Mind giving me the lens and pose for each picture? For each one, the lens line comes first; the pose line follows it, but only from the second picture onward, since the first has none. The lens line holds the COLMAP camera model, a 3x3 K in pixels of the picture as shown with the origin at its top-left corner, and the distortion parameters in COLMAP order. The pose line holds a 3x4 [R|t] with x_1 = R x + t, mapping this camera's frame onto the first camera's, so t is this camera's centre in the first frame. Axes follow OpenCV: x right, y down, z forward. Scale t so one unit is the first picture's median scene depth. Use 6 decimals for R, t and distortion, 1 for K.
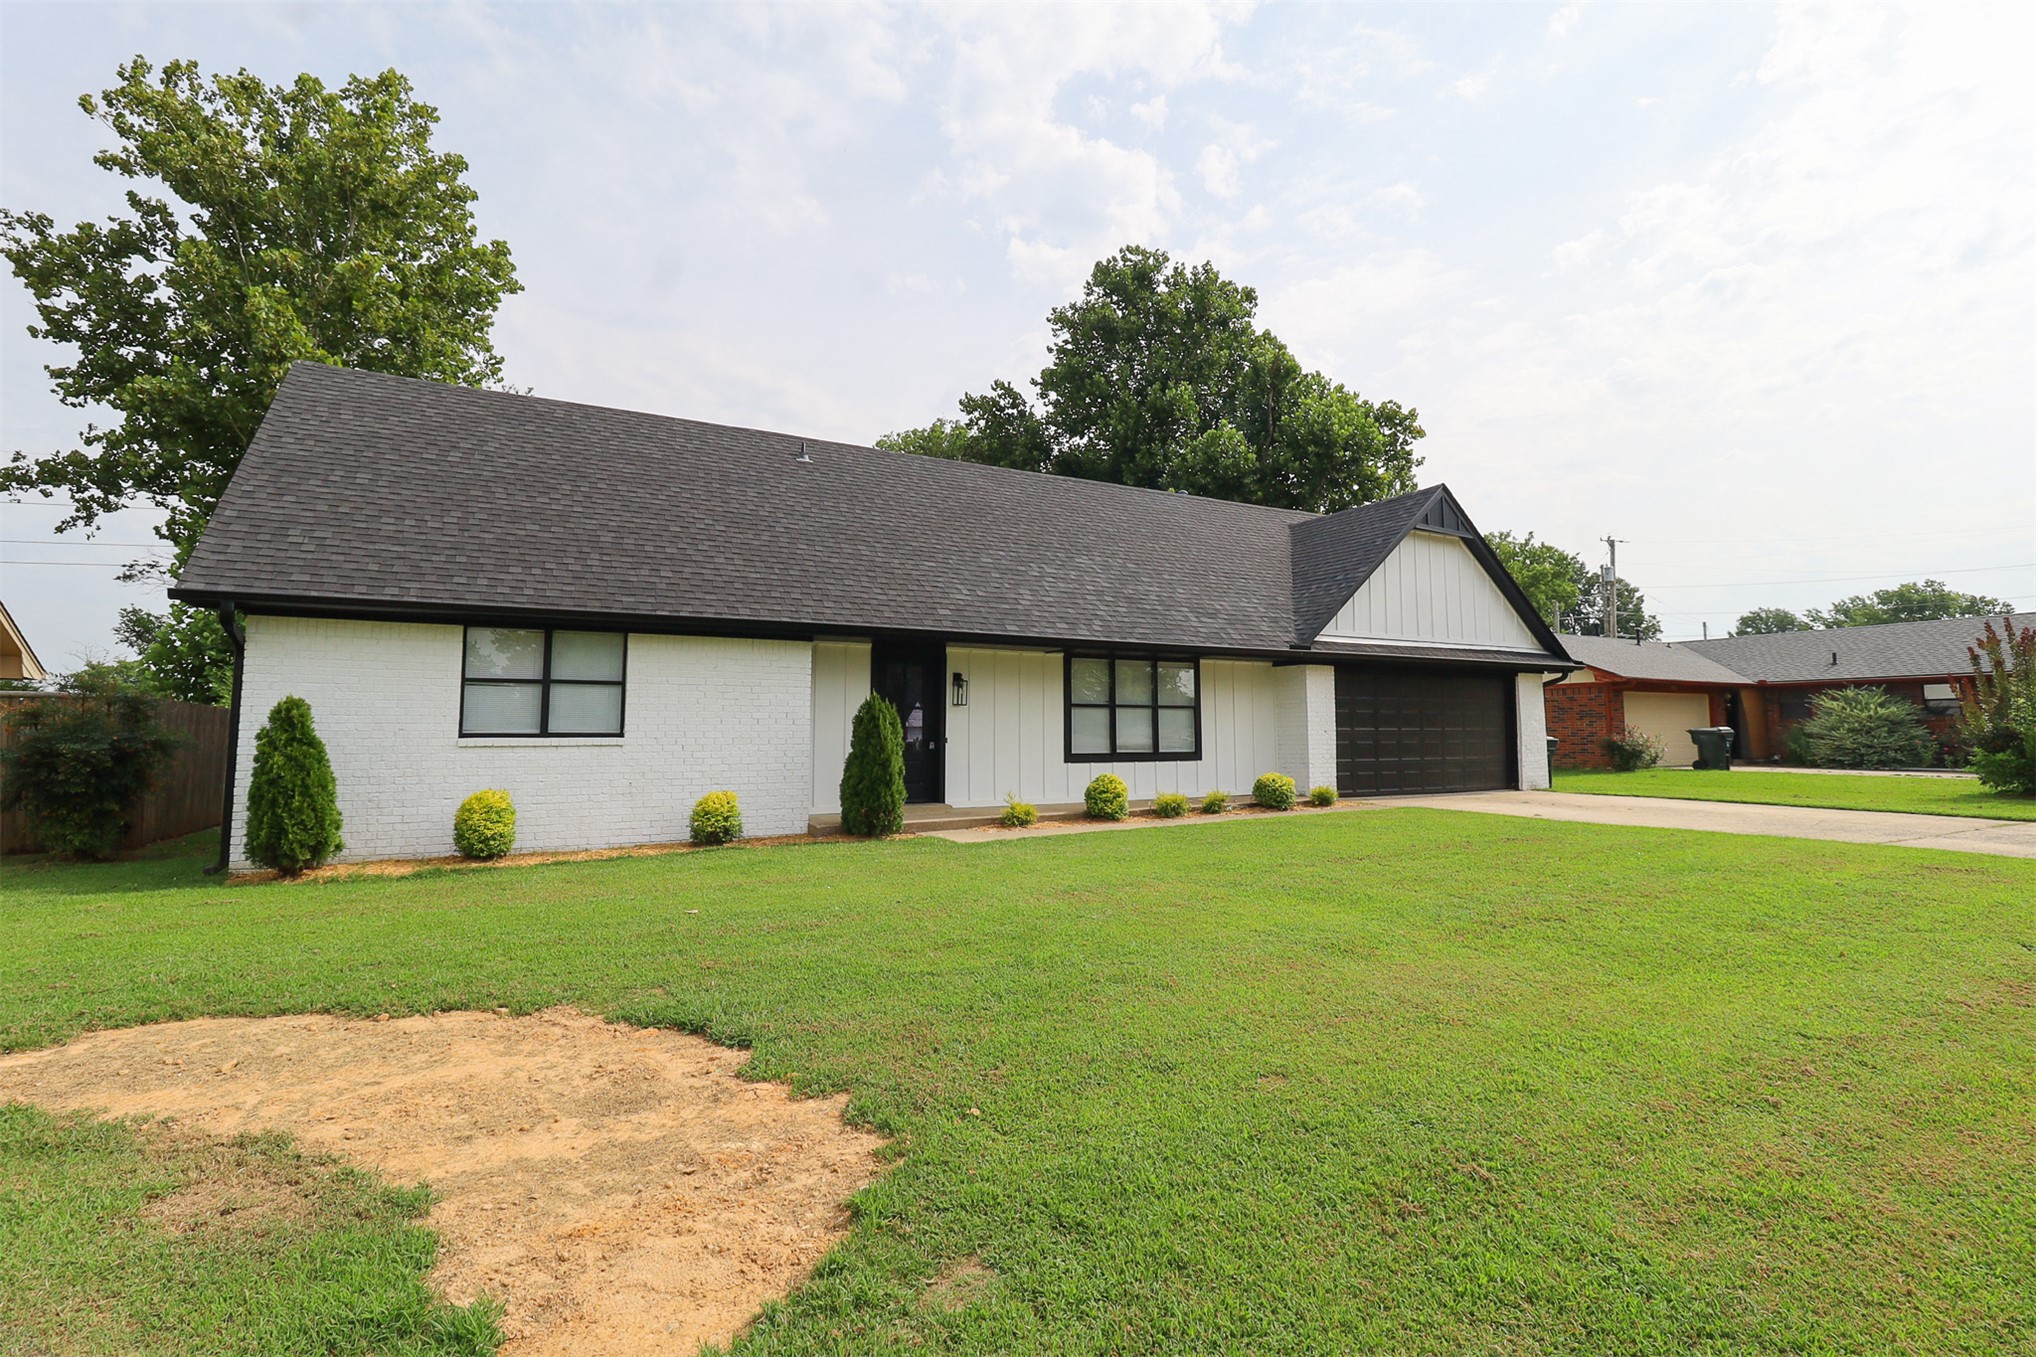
lens RADIAL K [[928.7, 0, 1017.5], [0, 928.7, 656.9], [0, 0, 1]] dist [0.001771, -0.015211]
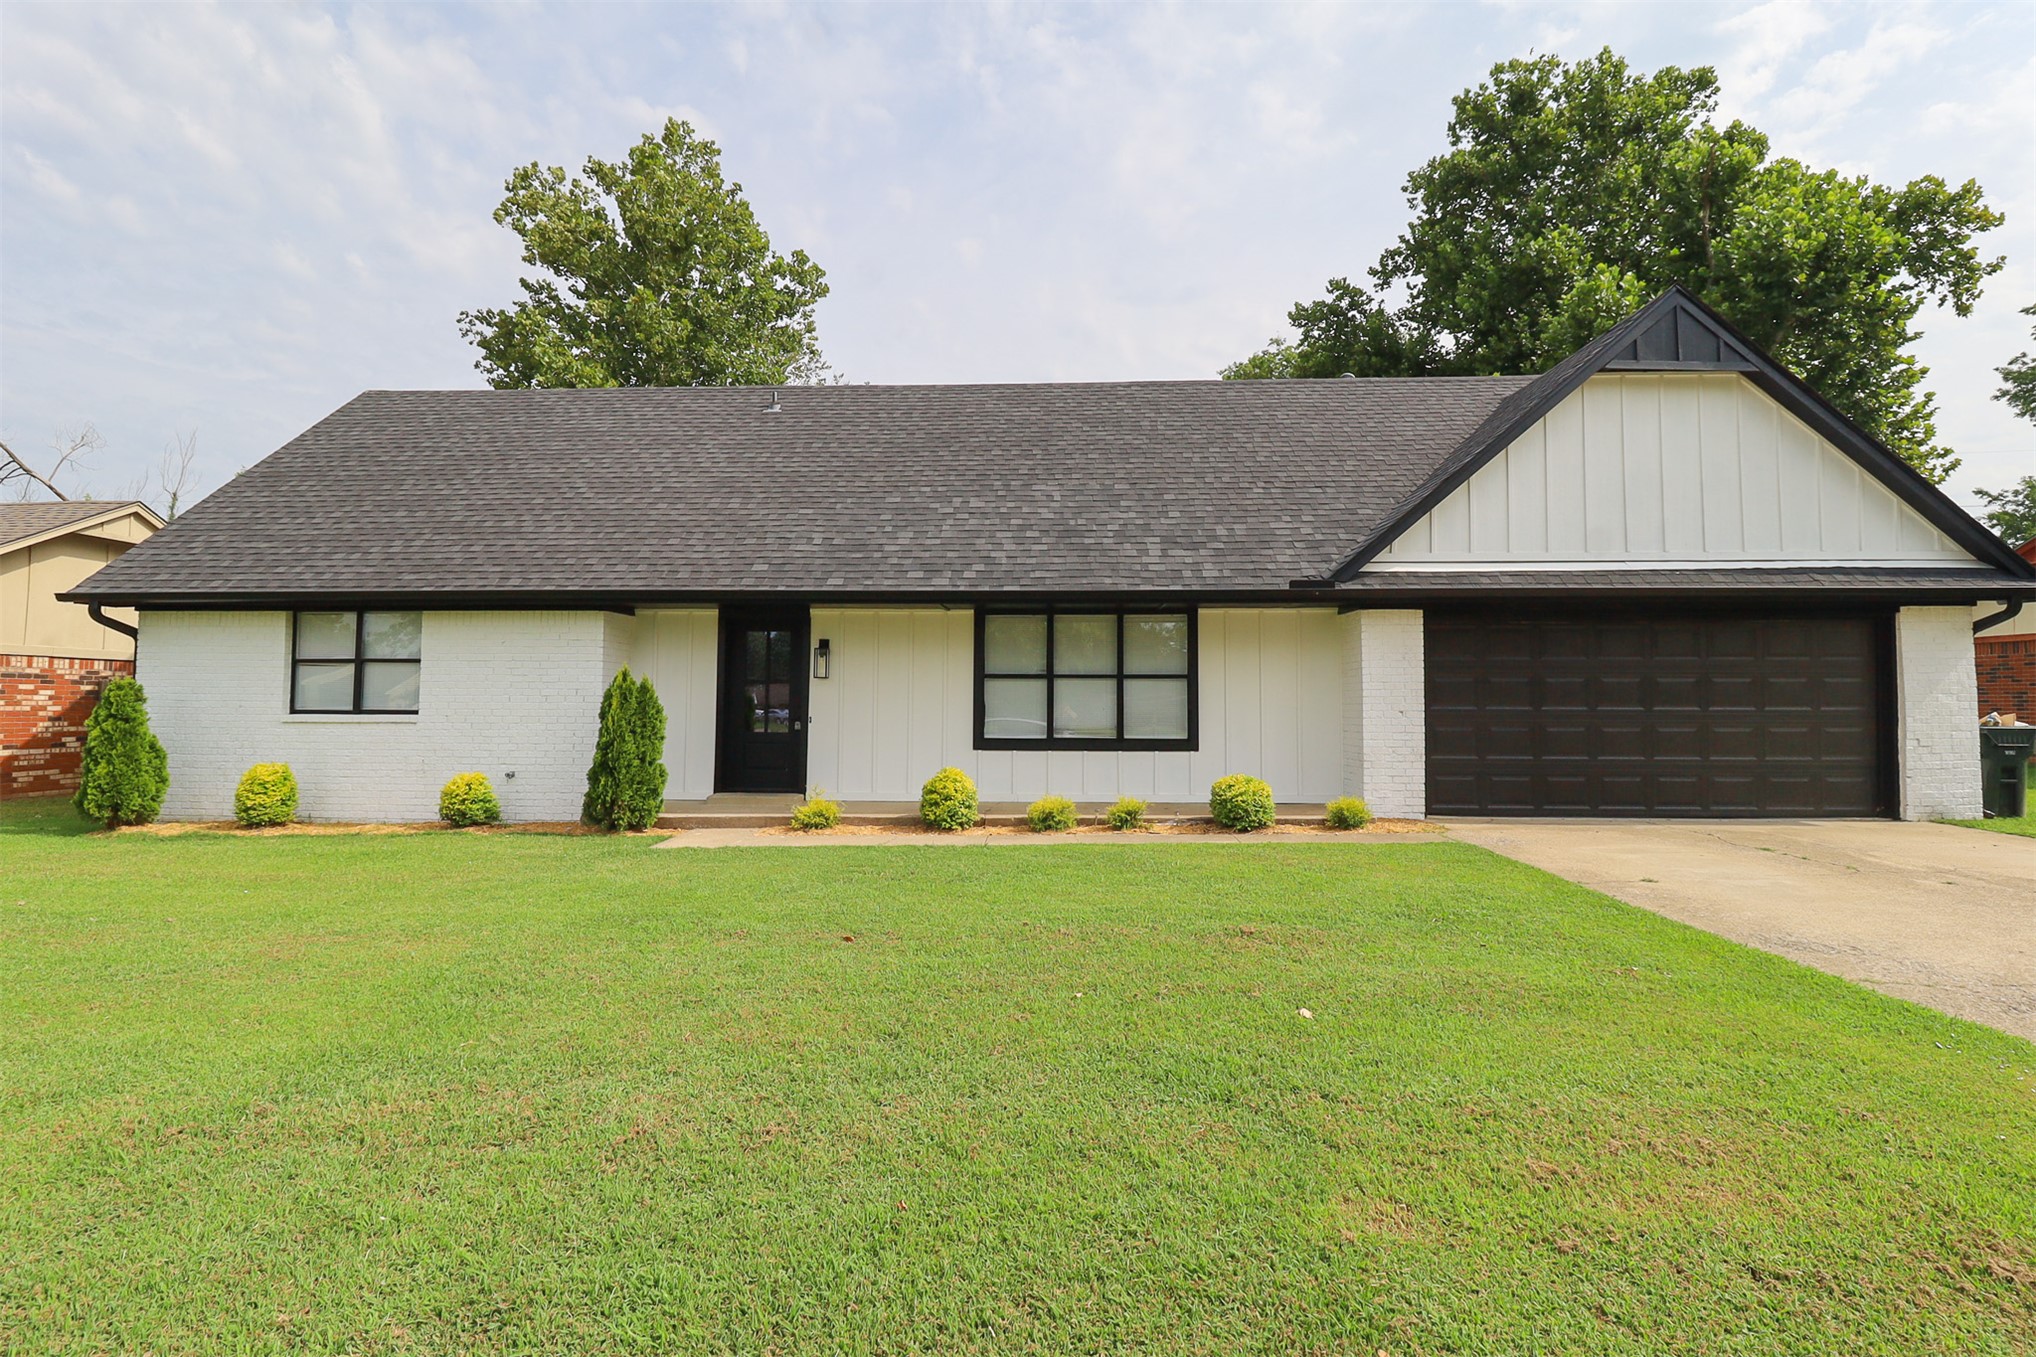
lens RADIAL K [[953.9, 0, 1018.4], [0, 953.9, 650.6], [0, 0, 1]] dist [0.000486, -0.014588]
pose [[0.856309, -0.023266, -0.515940, 0.462484], [0.038931, 0.999050, 0.019563, 0.015565], [0.514995, -0.036838, 0.856401, 0.314295]]
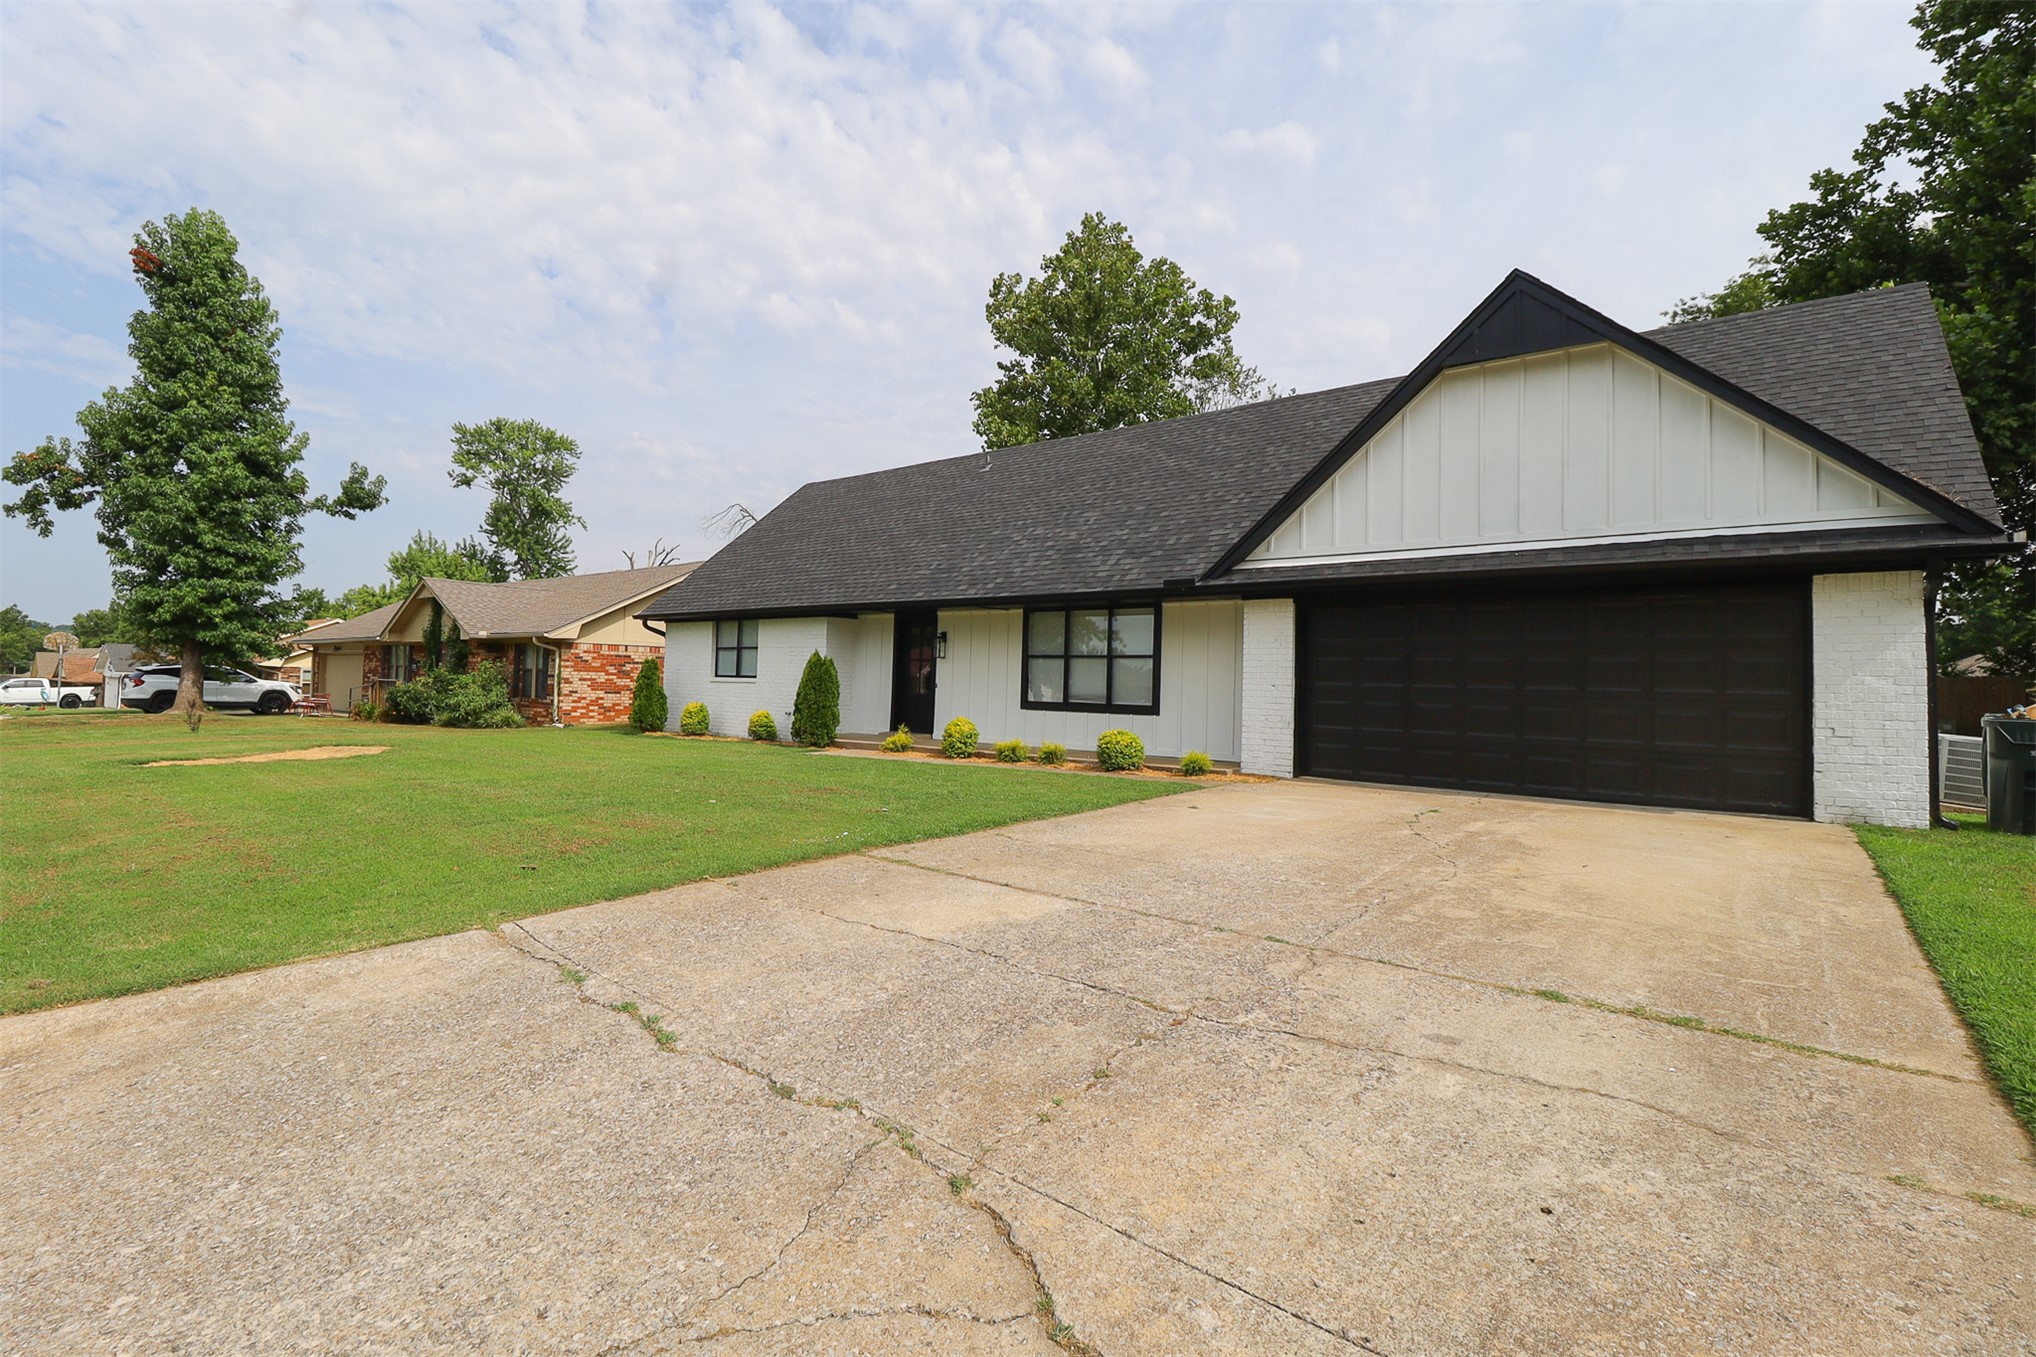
lens RADIAL K [[928.7, 0, 1017.5], [0, 928.7, 656.9], [0, 0, 1]] dist [0.001771, -0.015211]
pose [[0.383474, -0.014288, -0.923441, 0.987911], [0.053539, 0.998543, 0.006783, 0.041907], [0.921999, -0.052042, 0.383680, 0.538164]]
